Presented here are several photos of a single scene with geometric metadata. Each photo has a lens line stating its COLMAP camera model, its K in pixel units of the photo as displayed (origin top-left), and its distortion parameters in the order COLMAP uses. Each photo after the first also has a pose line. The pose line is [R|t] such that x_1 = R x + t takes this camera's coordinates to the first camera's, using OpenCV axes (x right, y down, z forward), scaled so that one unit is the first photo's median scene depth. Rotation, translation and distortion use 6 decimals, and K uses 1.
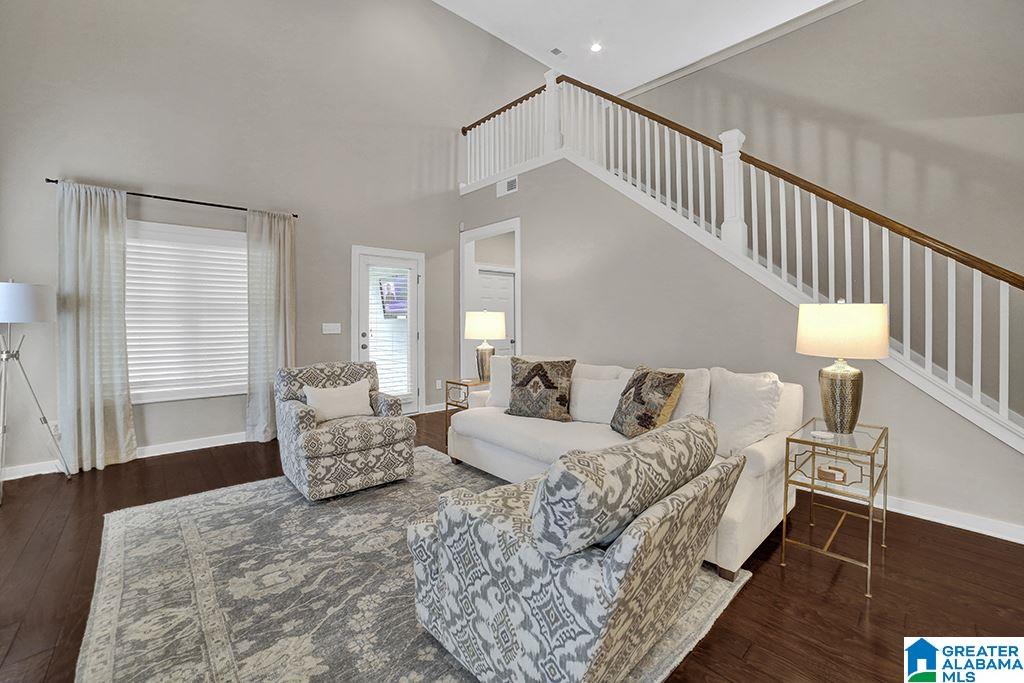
lens RADIAL K [[427.1, 0, 517.8], [0, 427.1, 320.9], [0, 0, 1]] dist [-0.112191, 0.033184]
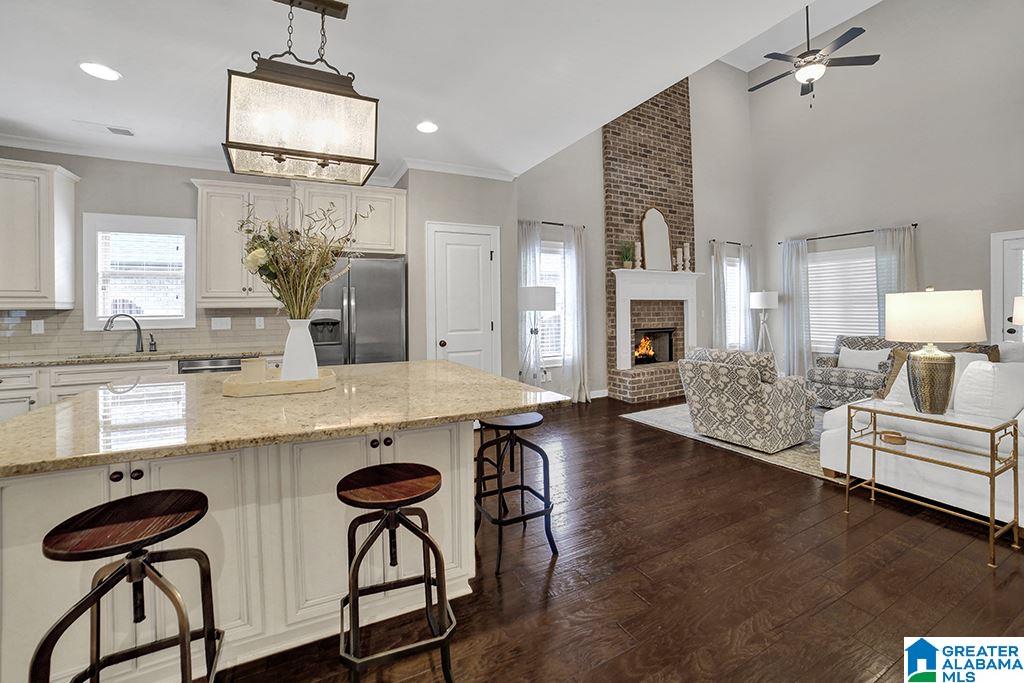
lens RADIAL K [[434.4, 0, 503.5], [0, 434.4, 306.1], [0, 0, 1]] dist [-0.109589, 0.035317]
pose [[-0.261898, -0.002989, -0.965091, 1.288883], [0.008257, 0.999952, -0.005338, -0.006019], [0.965060, -0.009367, -0.261860, 0.097971]]
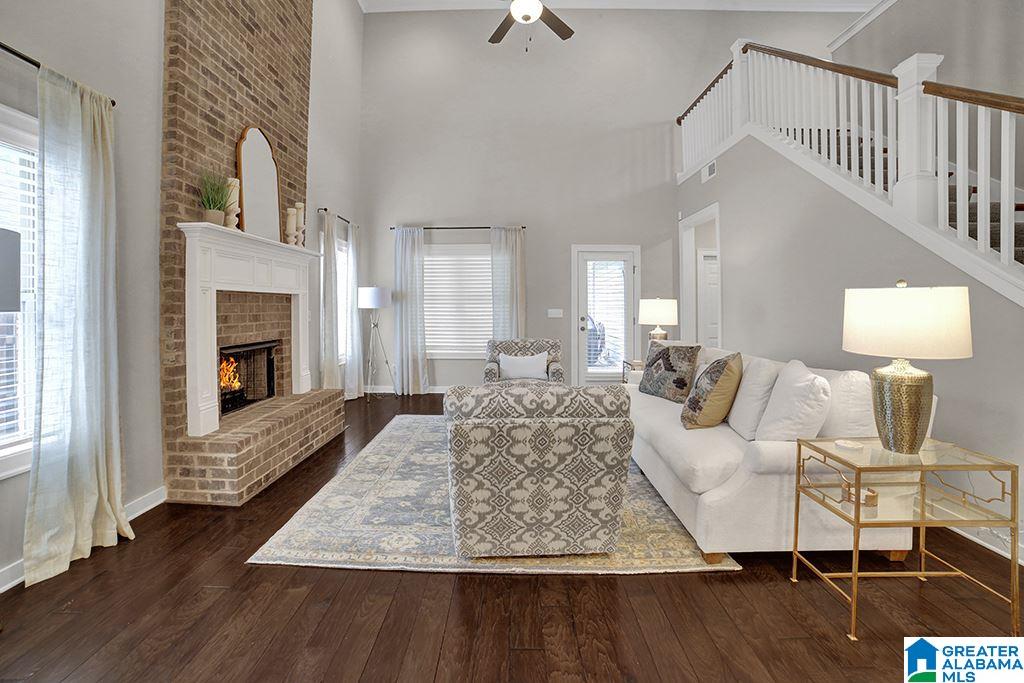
lens RADIAL K [[434.4, 0, 503.5], [0, 434.4, 306.1], [0, 0, 1]] dist [-0.109589, 0.035317]
pose [[0.723050, 0.000303, -0.690796, 0.468183], [-0.000551, 1.000000, -0.000138, -0.003961], [0.690796, 0.000481, 0.723050, -0.063908]]
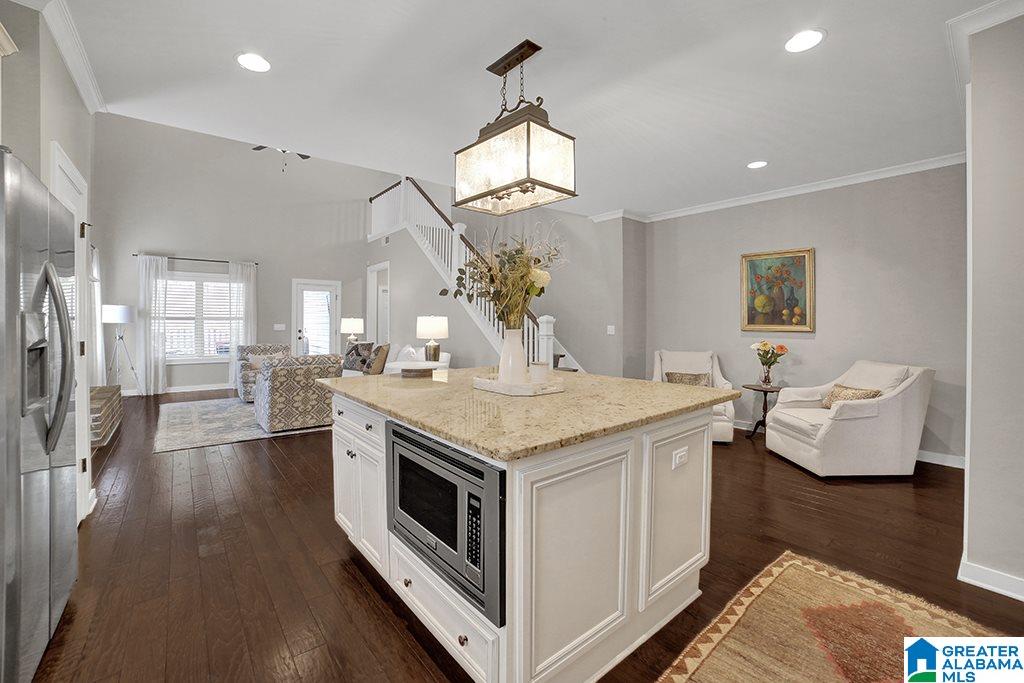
lens RADIAL K [[427.1, 0, 517.8], [0, 427.1, 320.9], [0, 0, 1]] dist [-0.112191, 0.033184]
pose [[0.998949, 0.002455, -0.045763, 0.858177], [-0.002646, 0.999988, -0.004116, -0.004848], [0.045753, 0.004233, 0.998944, -0.920582]]
